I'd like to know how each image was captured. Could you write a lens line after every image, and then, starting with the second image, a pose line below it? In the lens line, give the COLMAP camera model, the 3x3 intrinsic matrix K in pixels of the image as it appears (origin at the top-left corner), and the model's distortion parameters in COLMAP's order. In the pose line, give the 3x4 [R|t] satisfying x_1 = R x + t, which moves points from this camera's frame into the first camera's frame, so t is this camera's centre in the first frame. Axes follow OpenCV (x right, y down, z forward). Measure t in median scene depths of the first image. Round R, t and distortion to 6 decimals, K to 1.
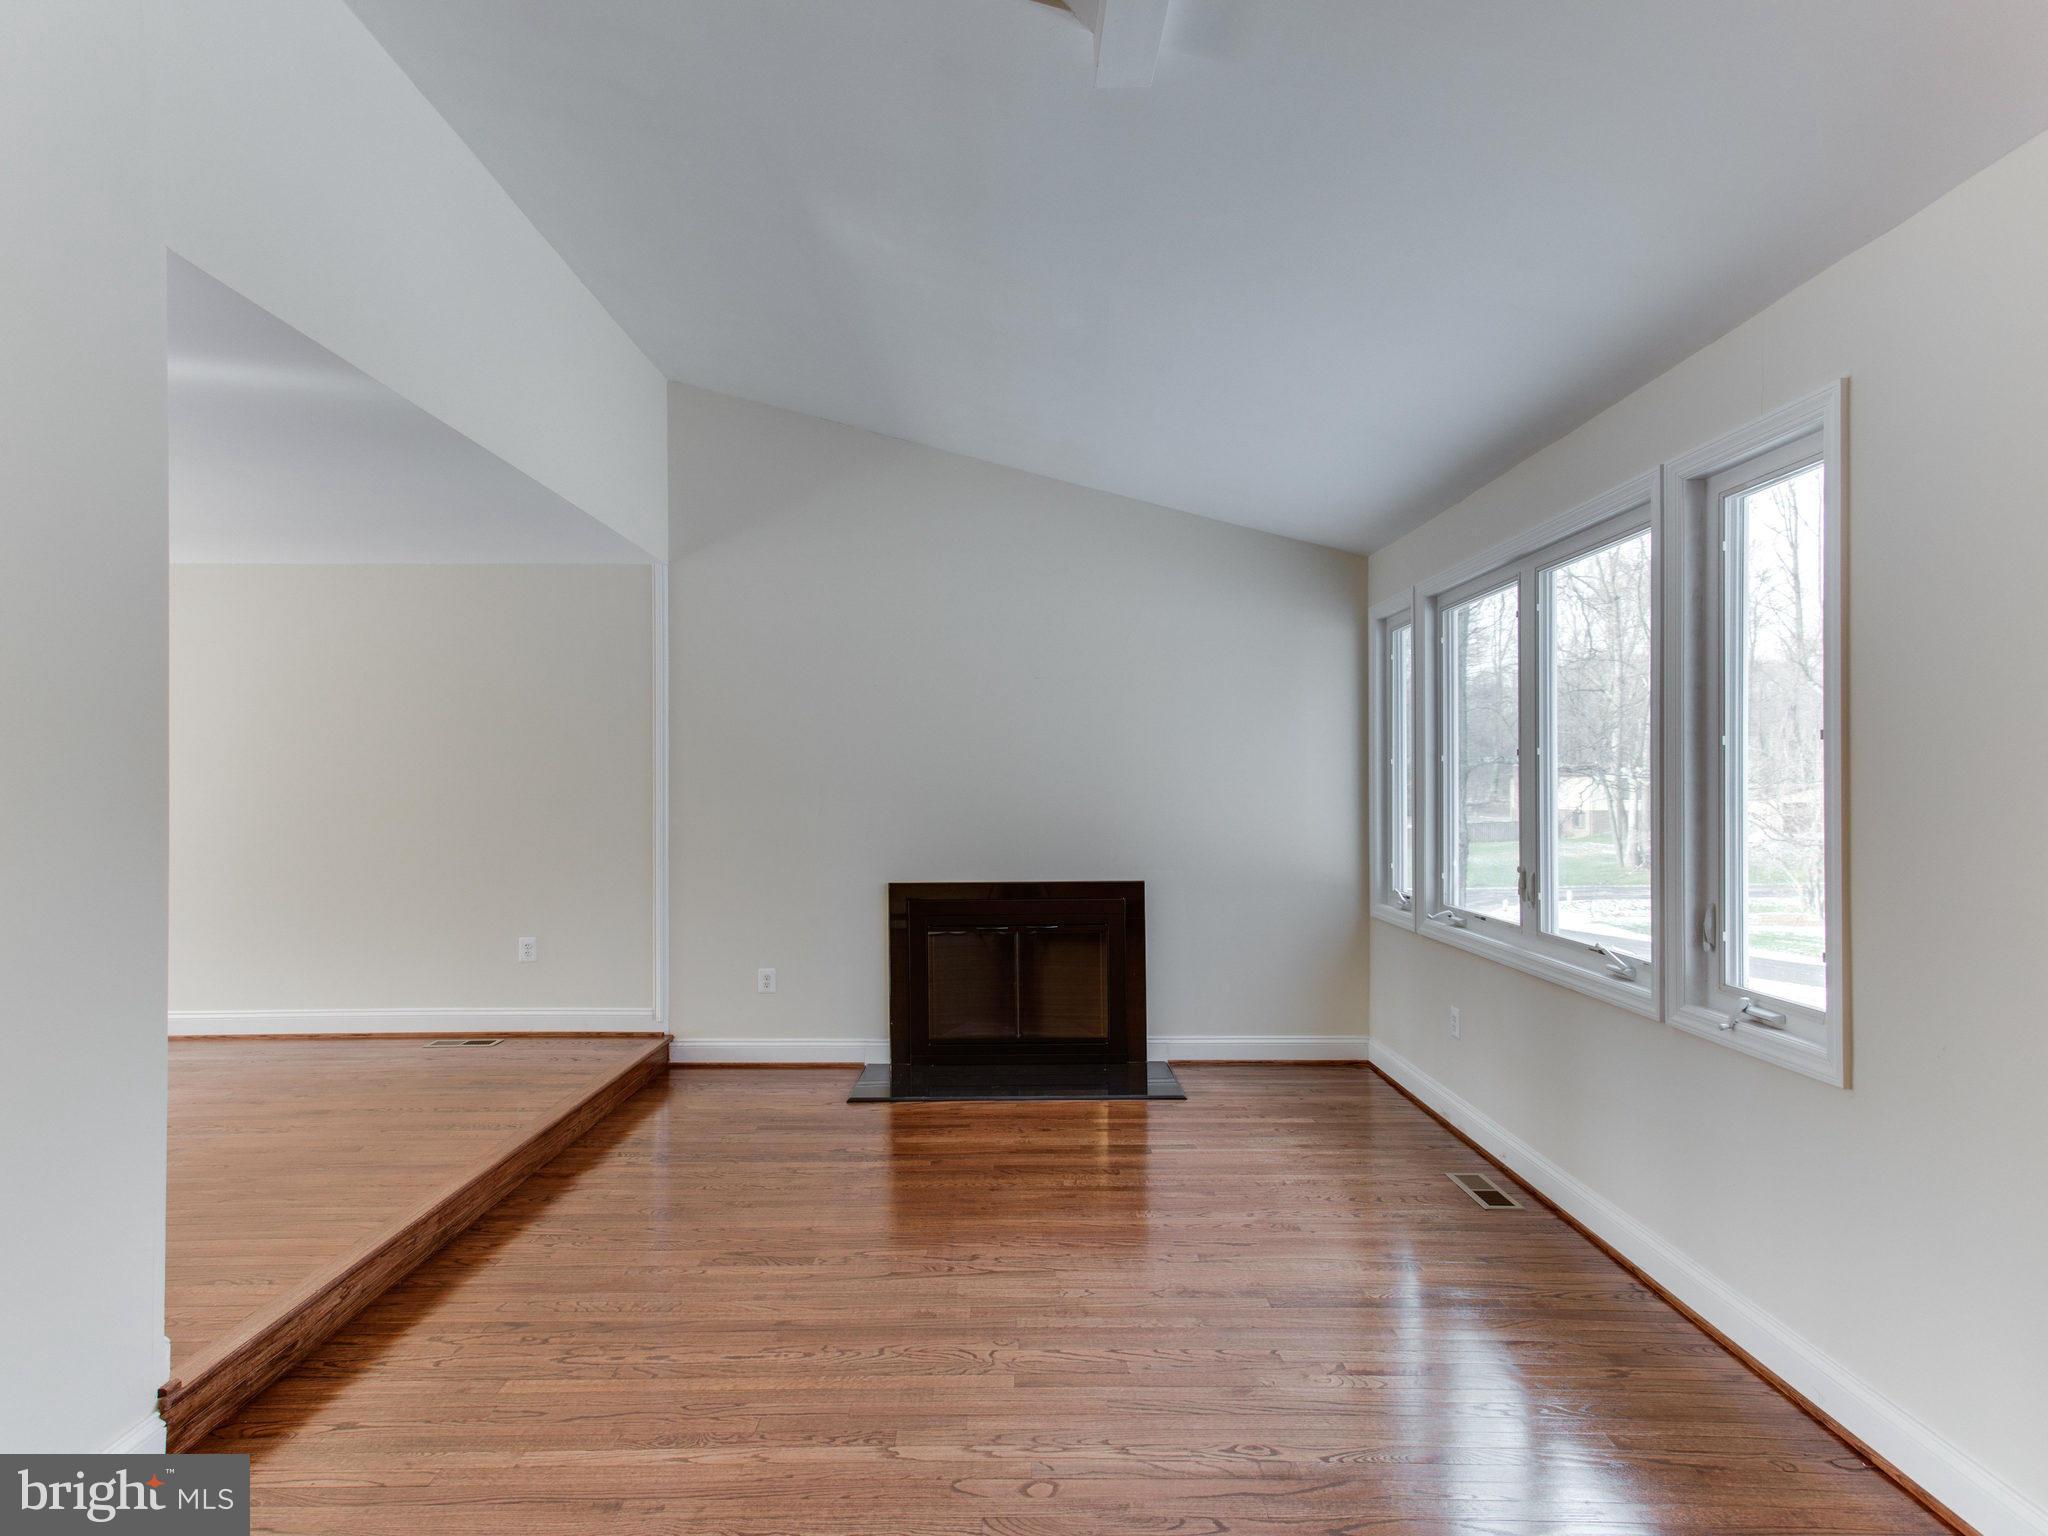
lens RADIAL K [[1132.9, 0, 1024.0], [0, 1132.9, 768.0], [0, 0, 1]] dist [0.019098, 0.000430]
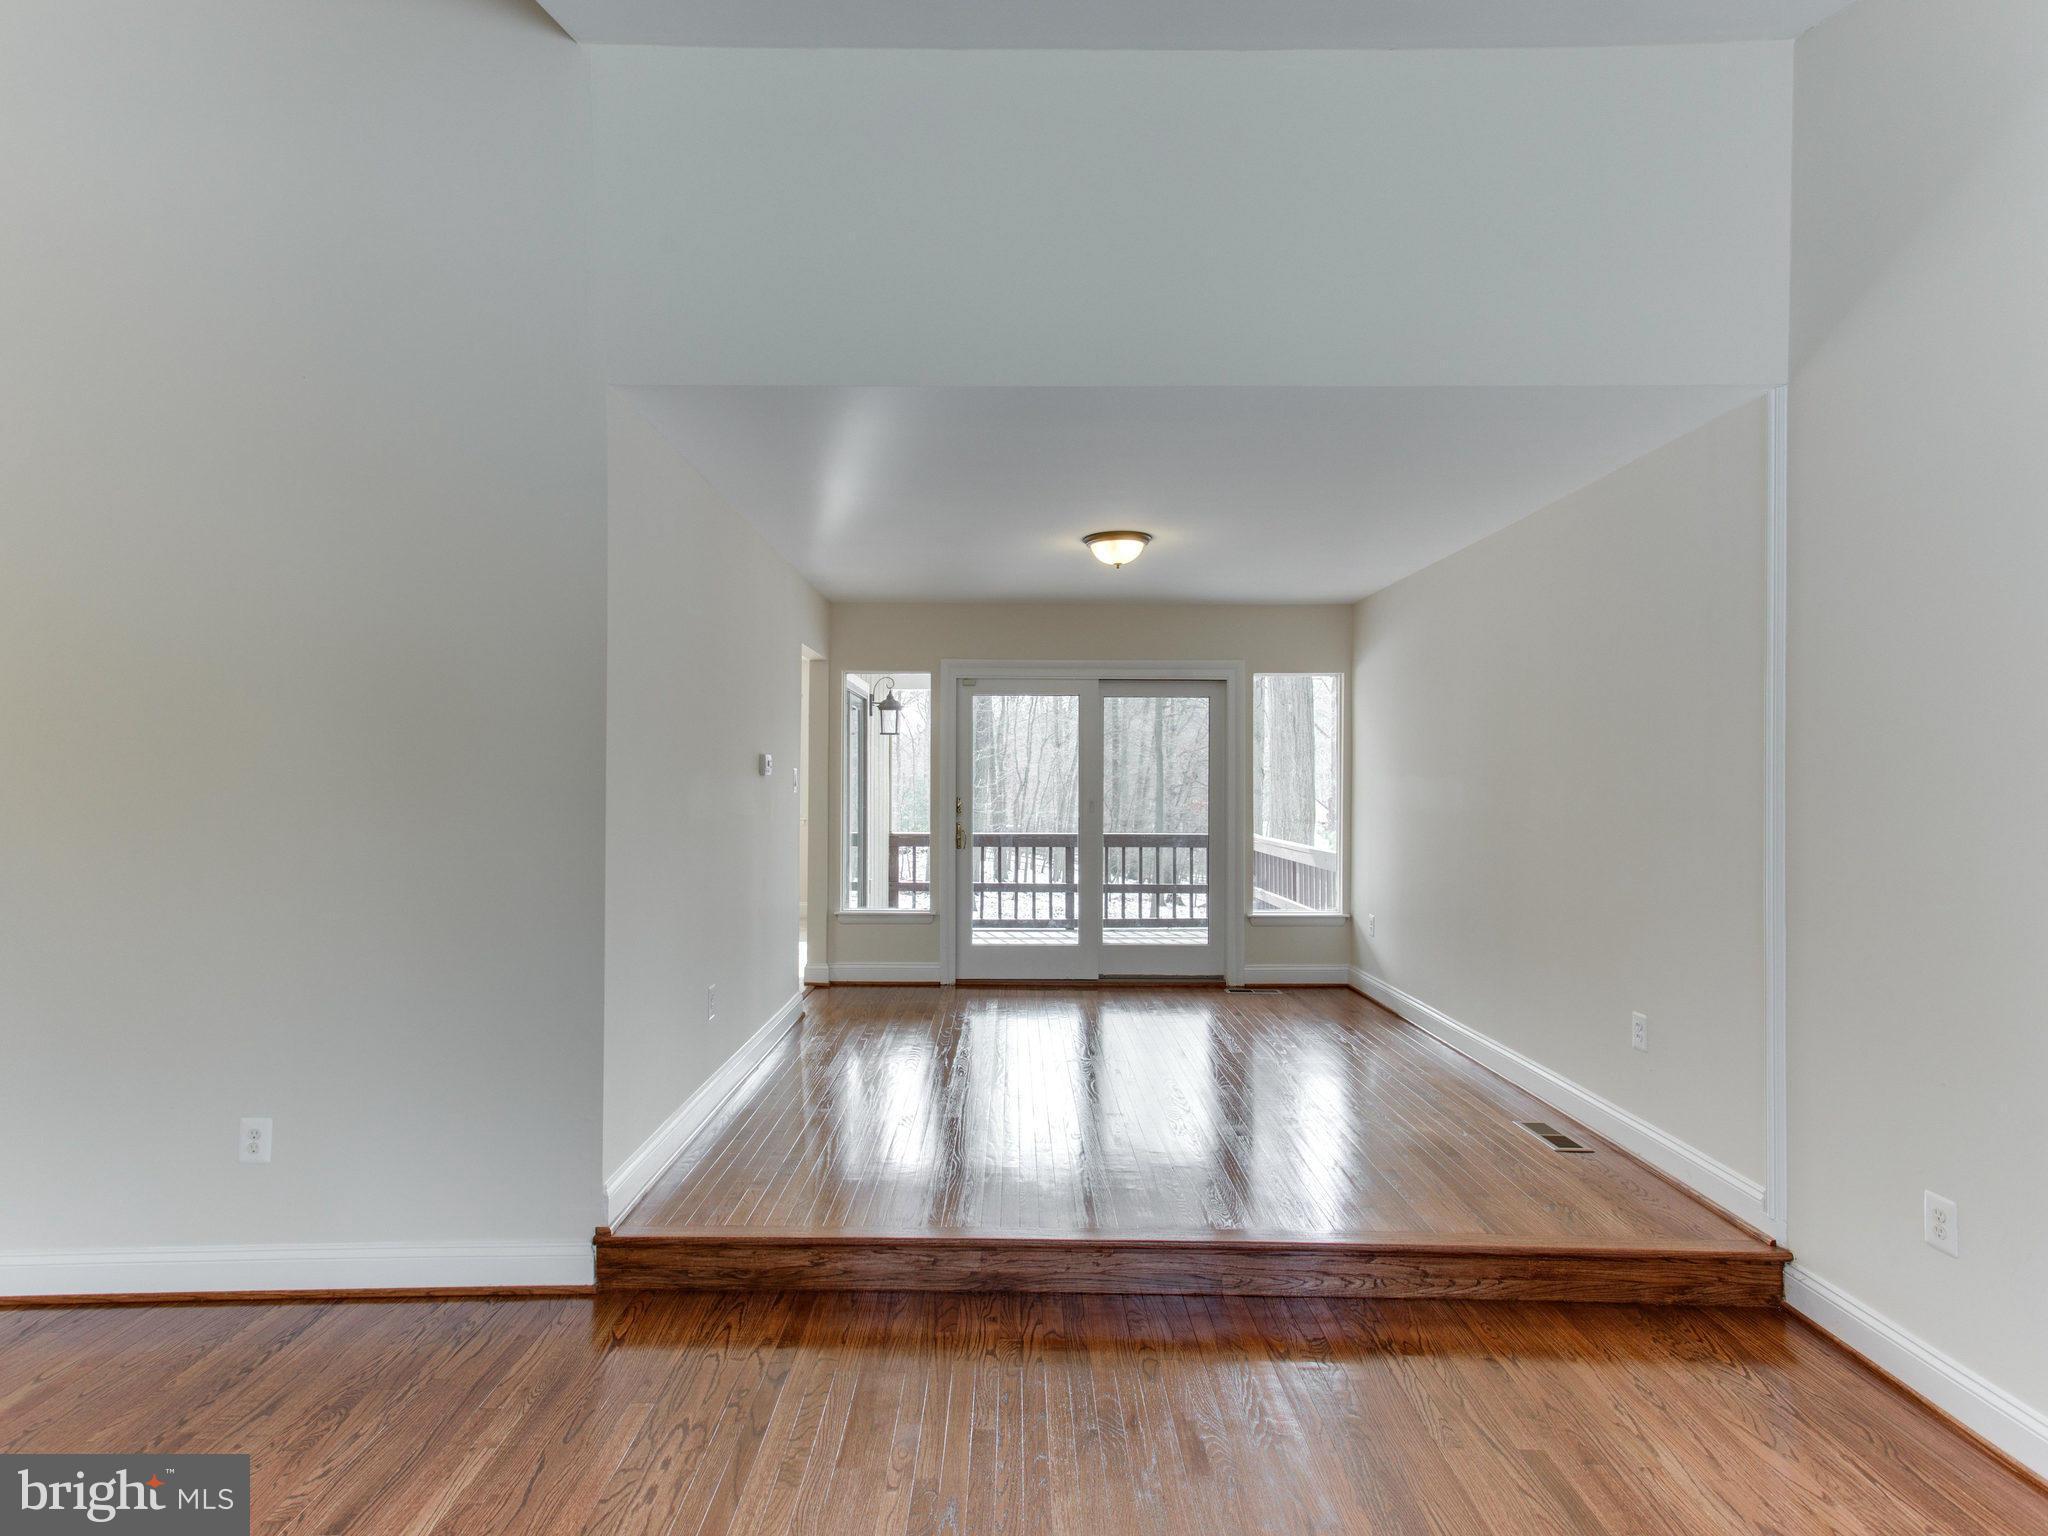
lens RADIAL K [[1132.9, 0, 1024.0], [0, 1132.9, 768.0], [0, 0, 1]] dist [0.019098, 0.000430]
pose [[-0.019824, -0.006897, -0.999780, 0.391840], [0.007967, 0.999943, -0.007056, 0.011622], [0.999772, -0.008105, -0.019768, 1.047633]]
